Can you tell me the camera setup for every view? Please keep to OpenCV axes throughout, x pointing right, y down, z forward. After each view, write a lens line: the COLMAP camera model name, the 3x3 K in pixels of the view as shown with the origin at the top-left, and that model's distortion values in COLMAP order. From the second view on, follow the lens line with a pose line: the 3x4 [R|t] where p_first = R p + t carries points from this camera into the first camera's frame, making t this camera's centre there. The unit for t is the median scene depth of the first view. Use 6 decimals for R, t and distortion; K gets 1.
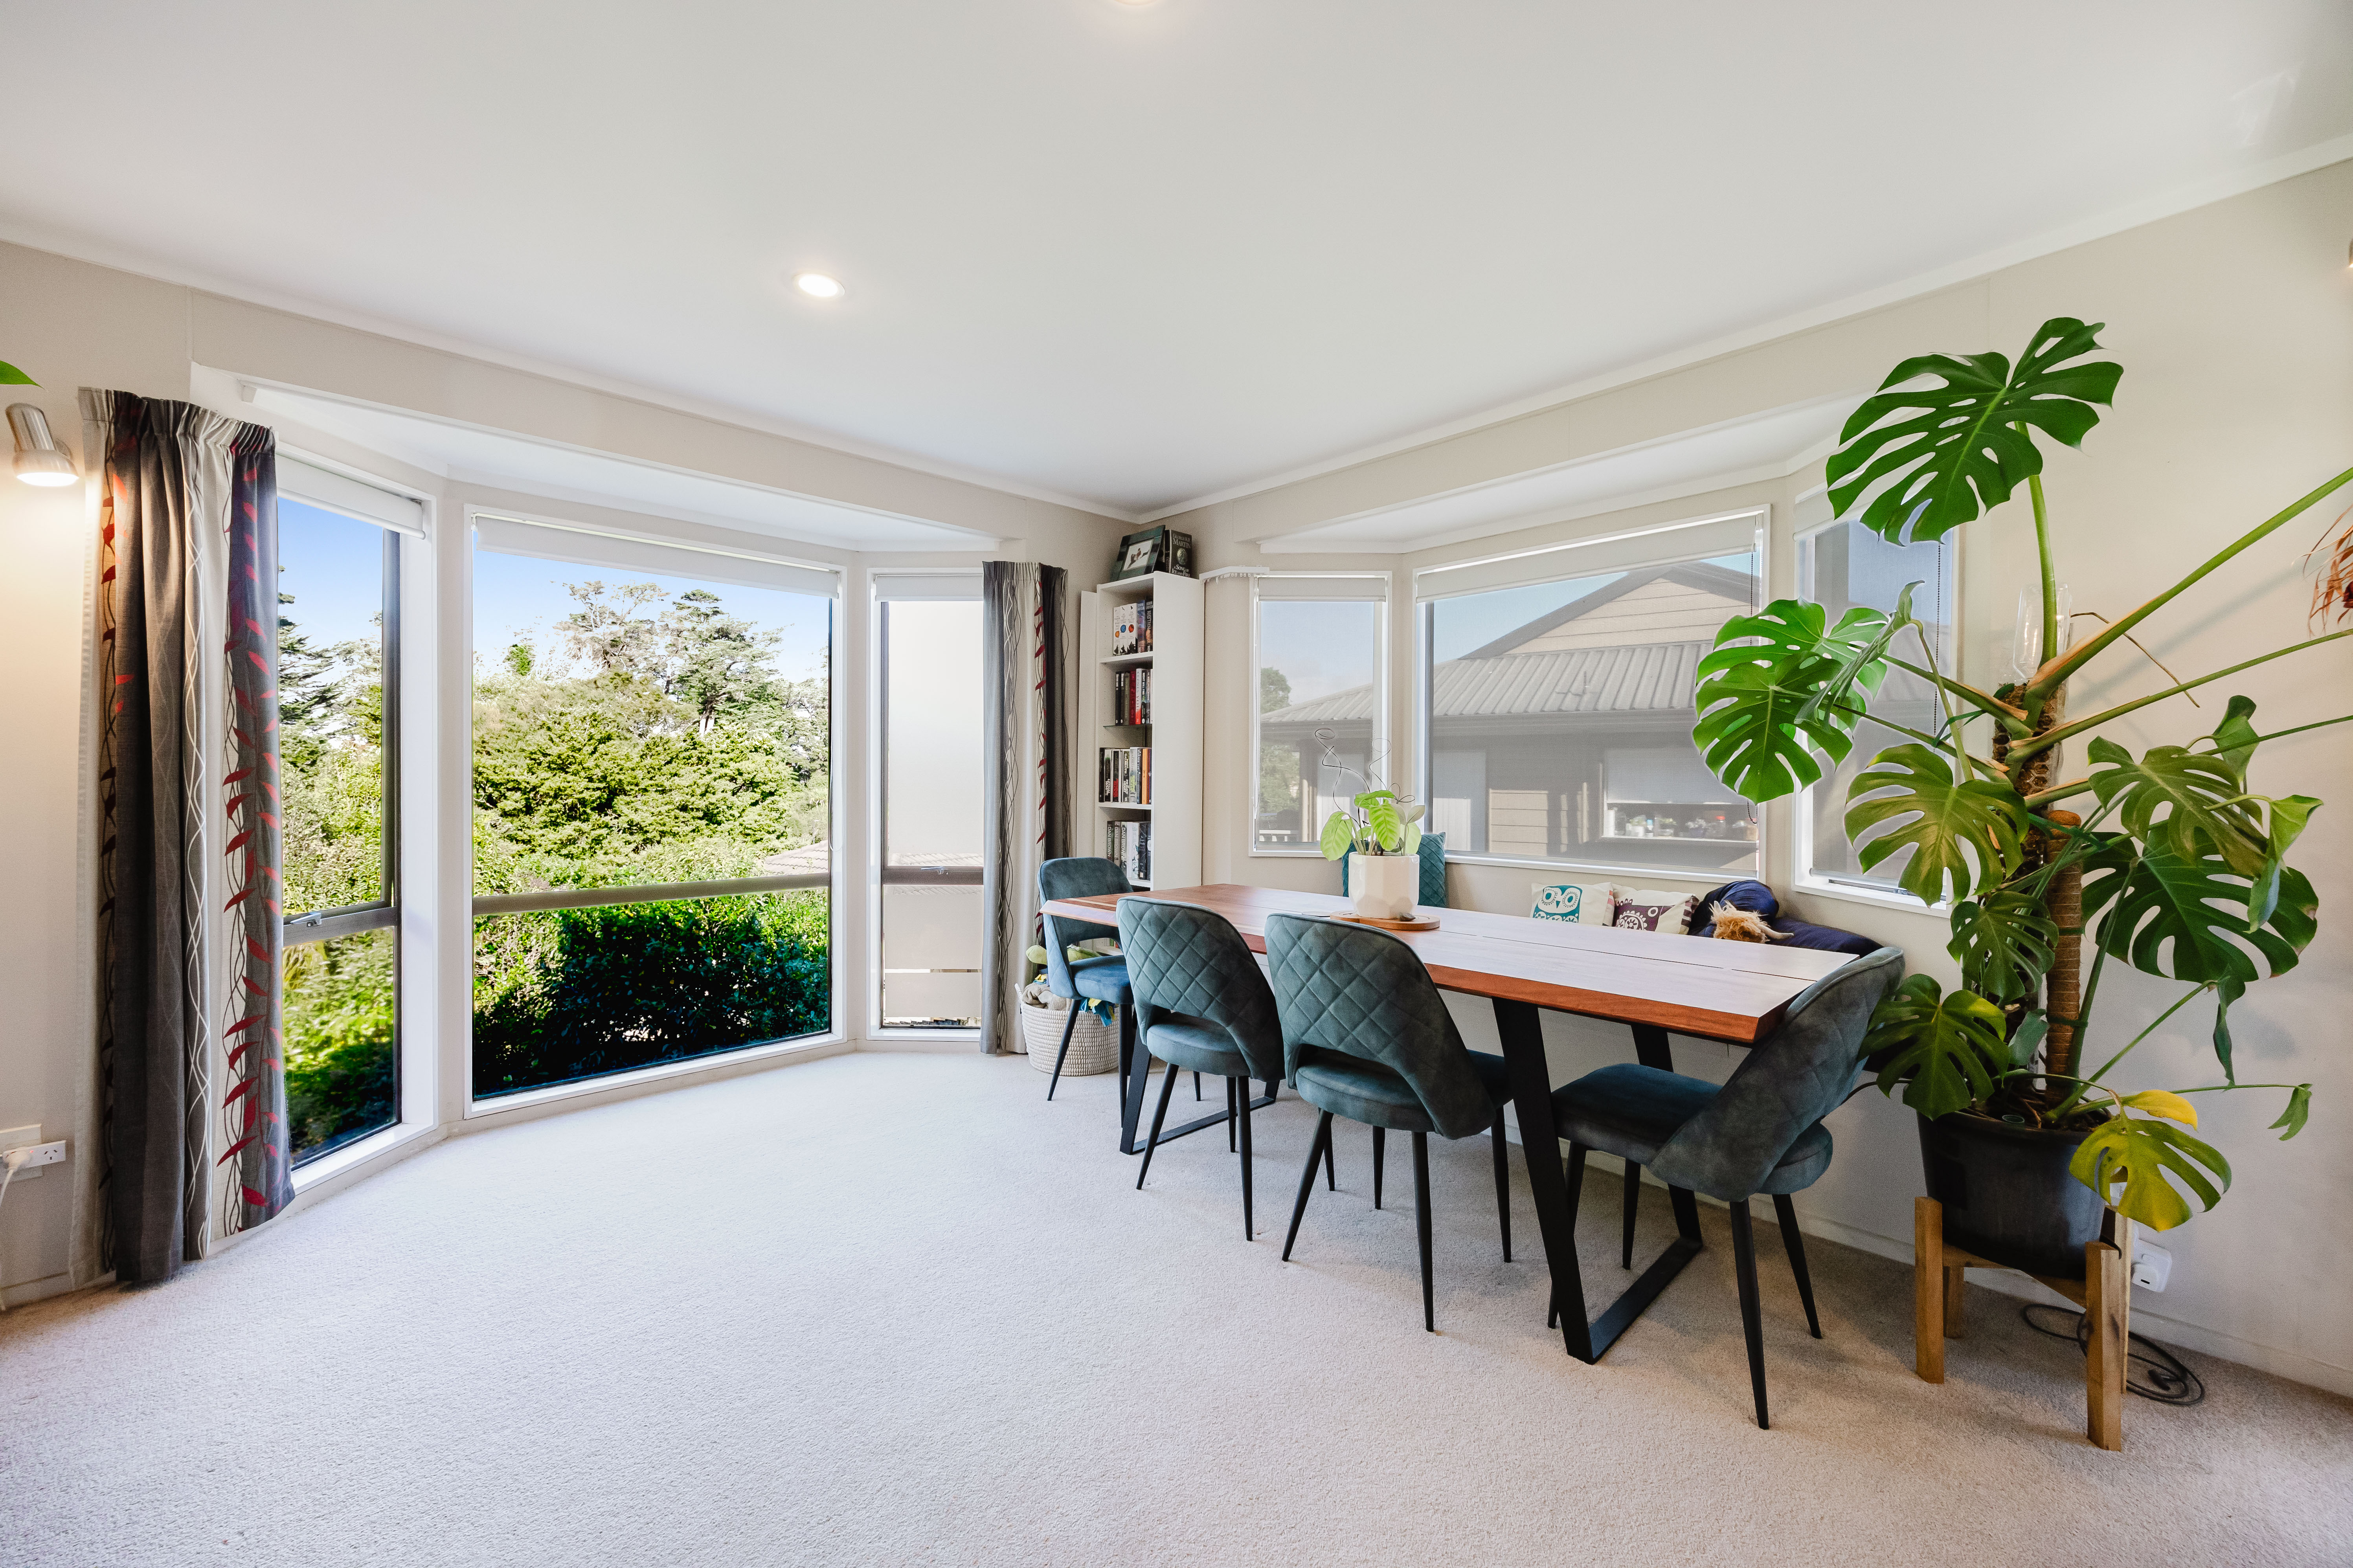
lens RADIAL K [[928.0, 0, 1161.7], [0, 928.0, 794.7], [0, 0, 1]] dist [0.002323, -0.000924]
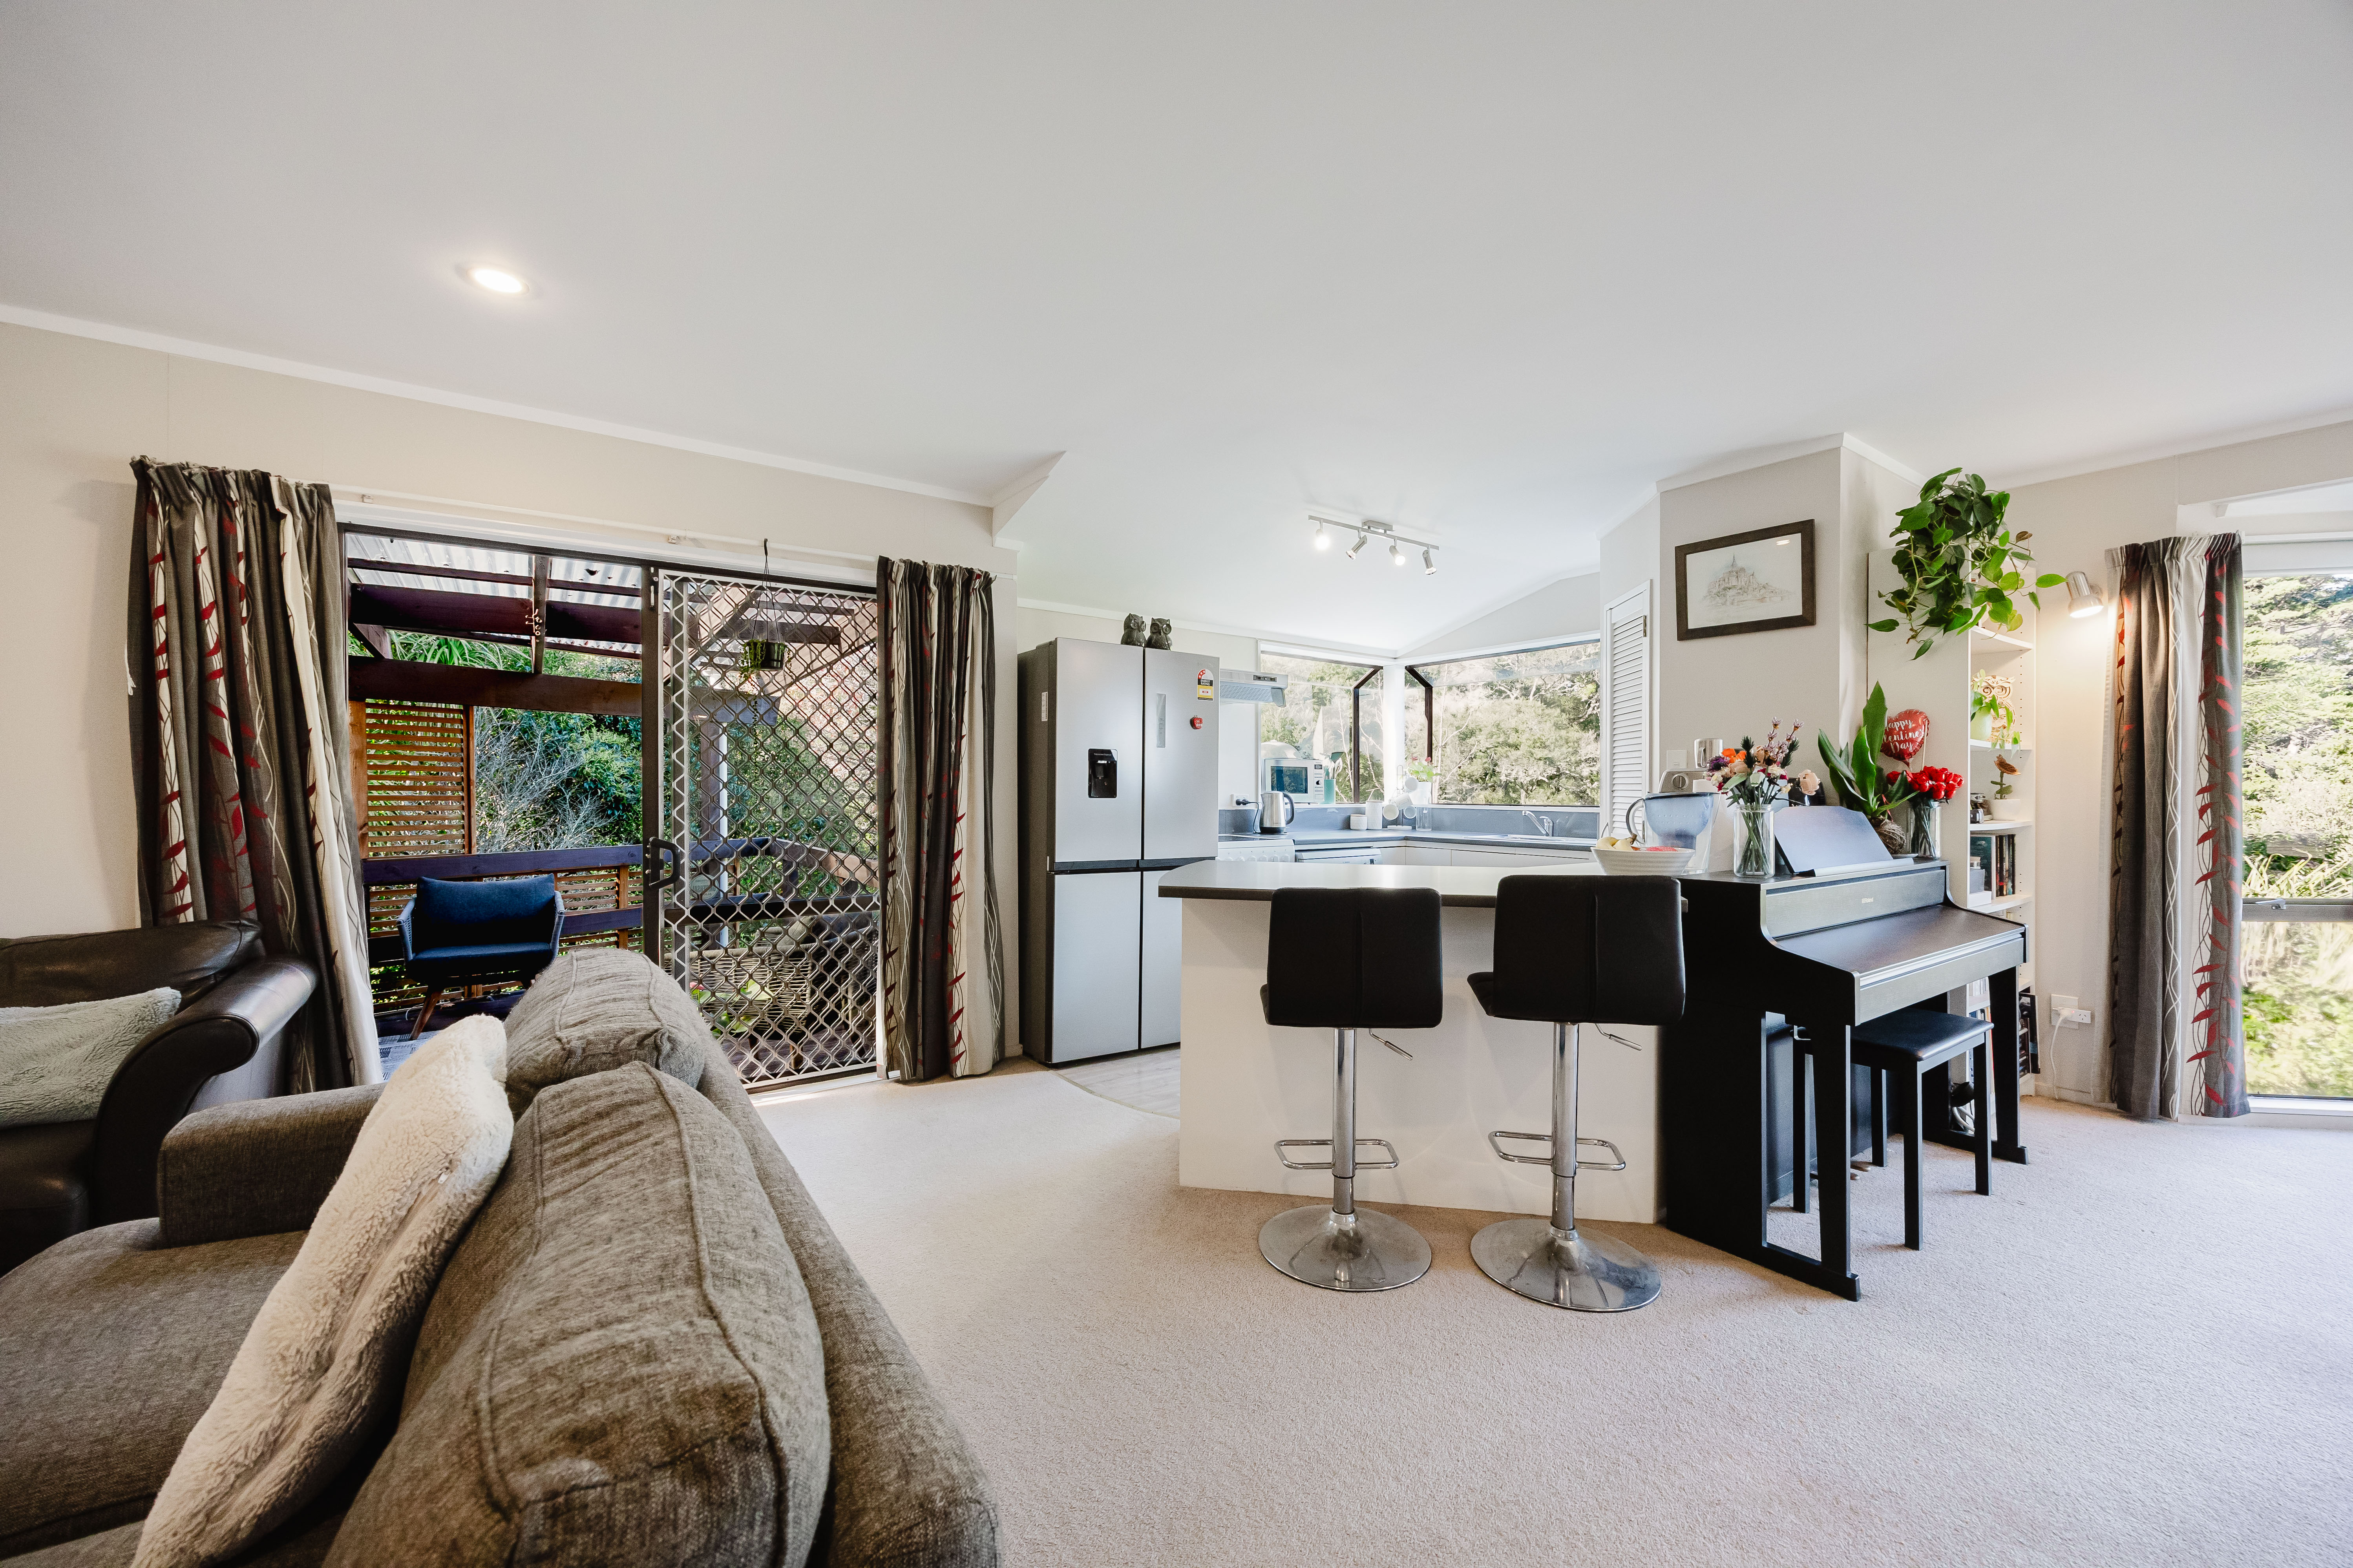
lens RADIAL K [[928.0, 0, 1180.0], [0, 928.0, 788.9], [0, 0, 1]] dist [0.002323, -0.000924]
pose [[-0.117756, -0.000428, -0.993042, 0.569407], [-0.014966, 0.999887, 0.001344, 0.000860], [0.992930, 0.015020, -0.117749, -0.364159]]
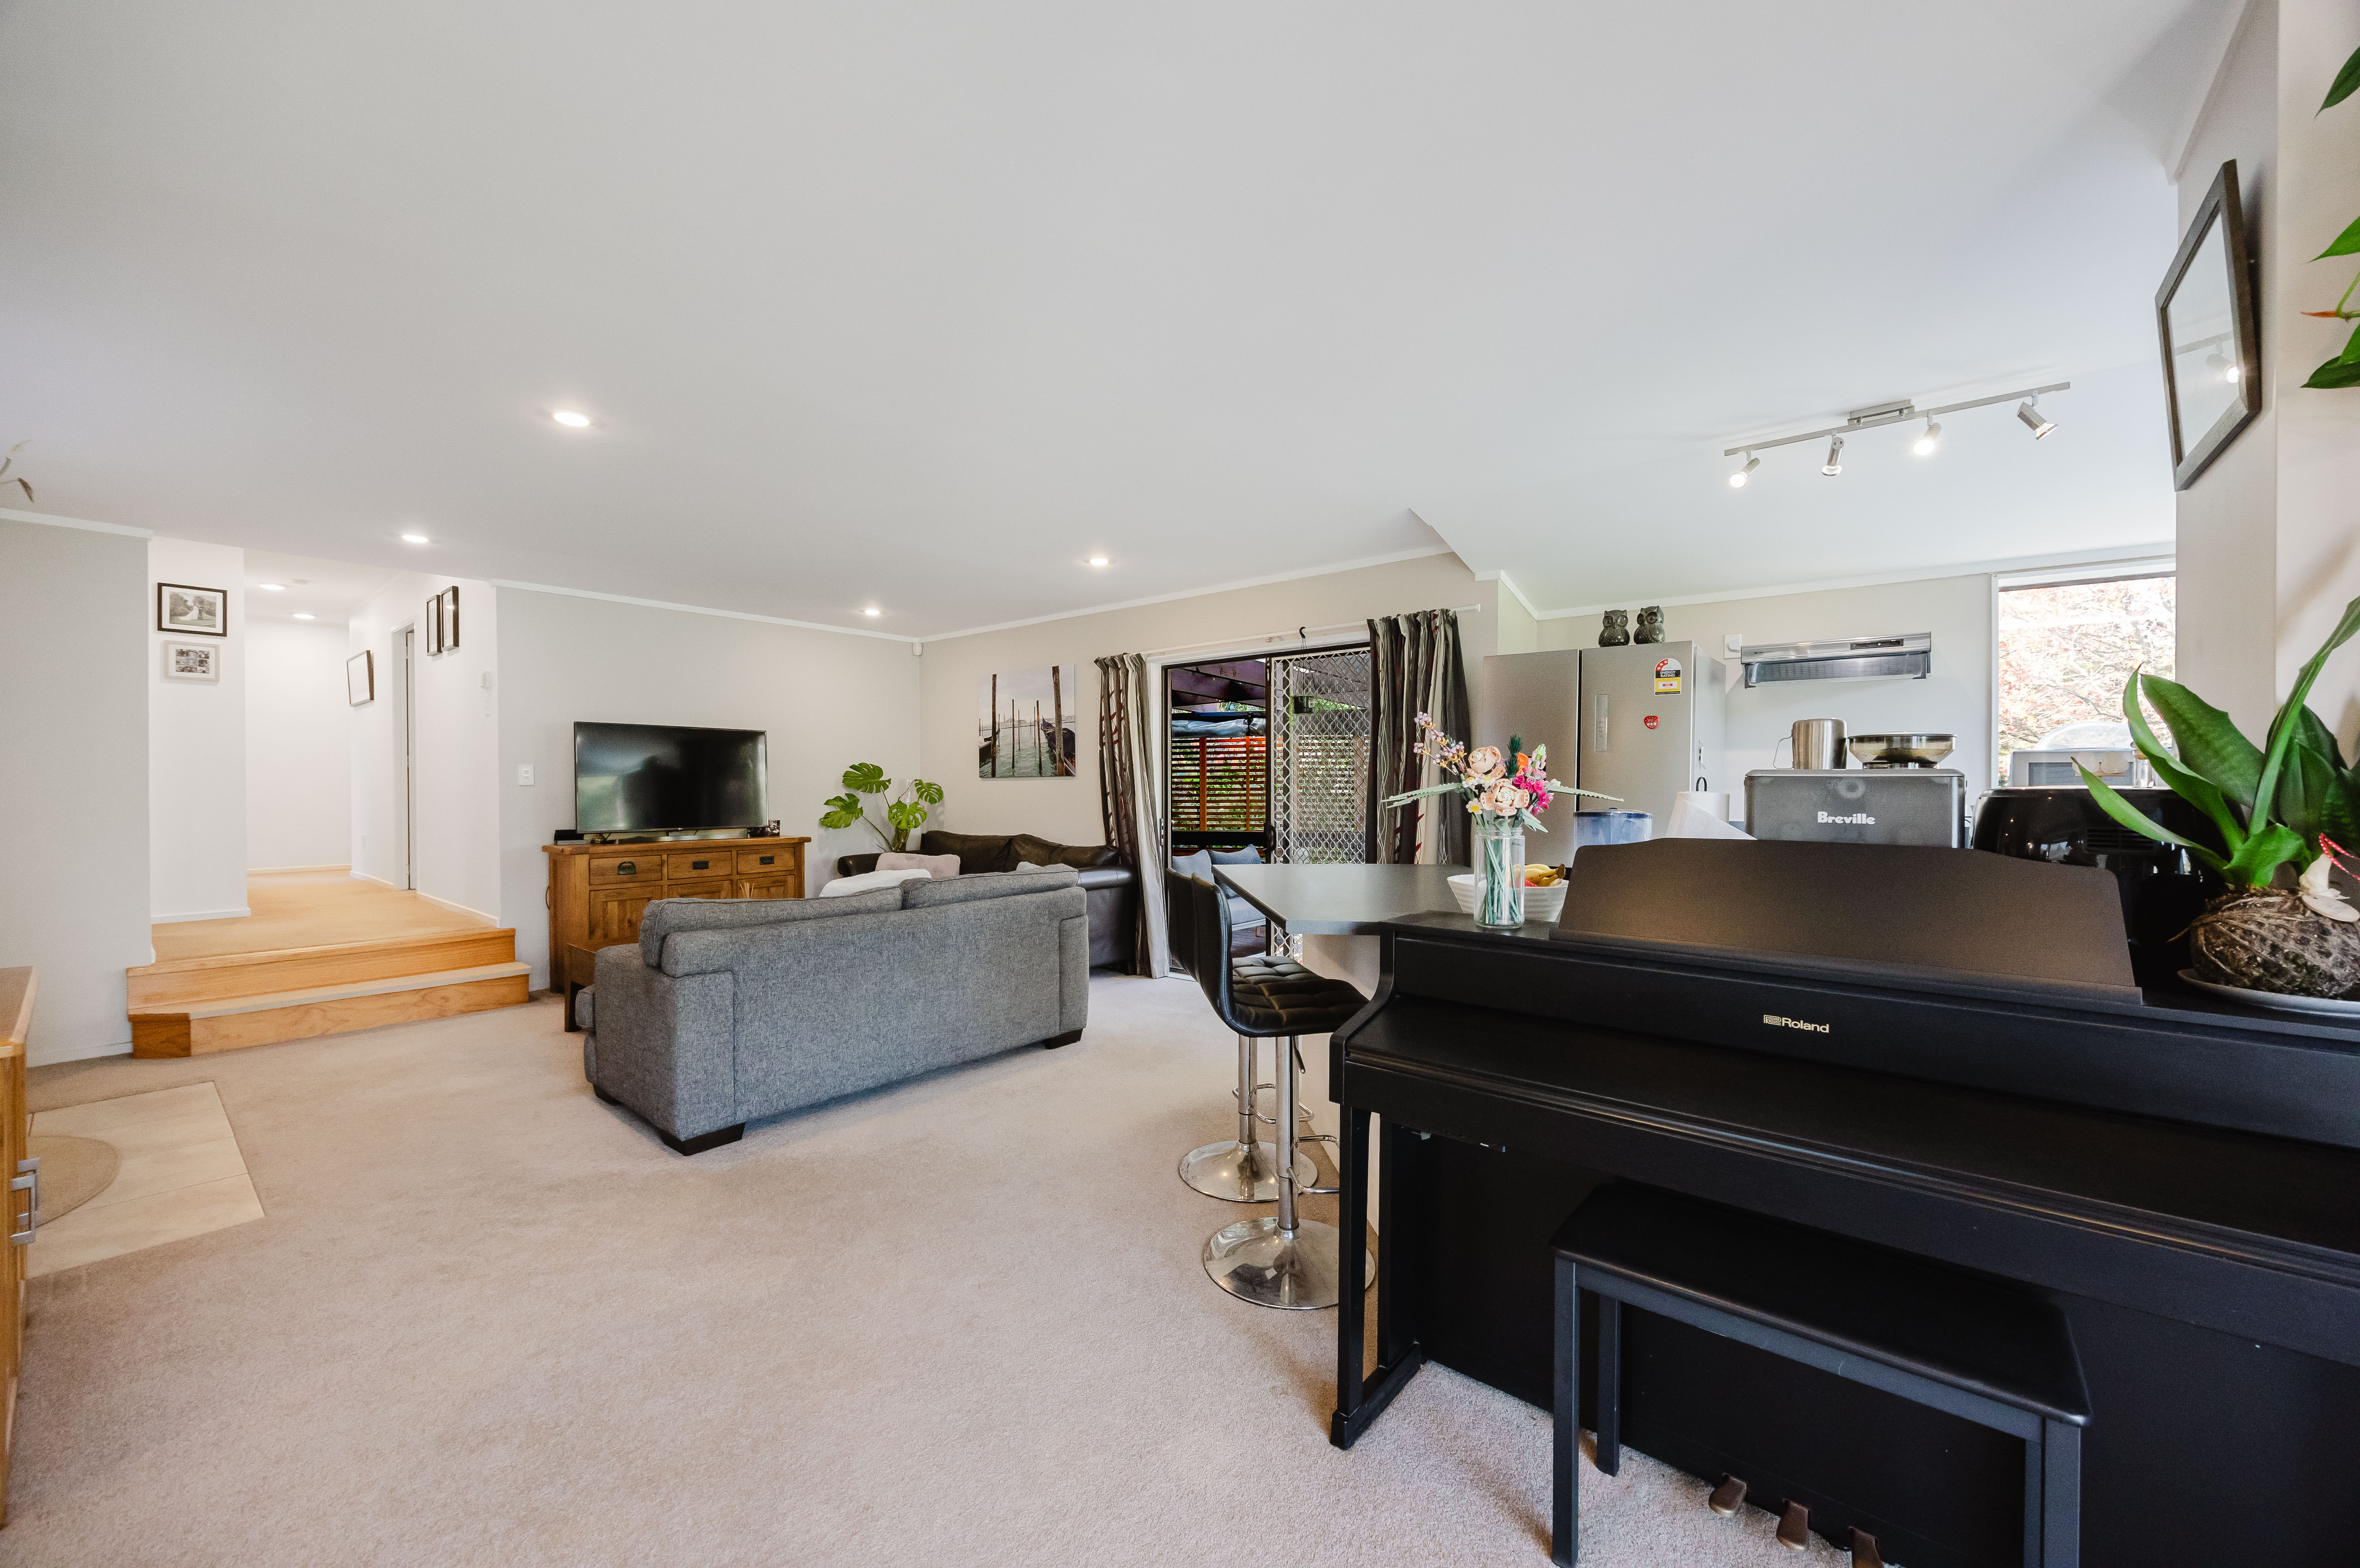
lens RADIAL K [[930.6, 0, 1173.3], [0, 930.6, 786.2], [0, 0, 1]] dist [0.002323, -0.000924]
pose [[-0.992735, -0.005016, -0.120217, -0.233769], [-0.006821, 0.999870, 0.014611, -0.033367], [0.120128, 0.015325, -0.992640, 0.957334]]
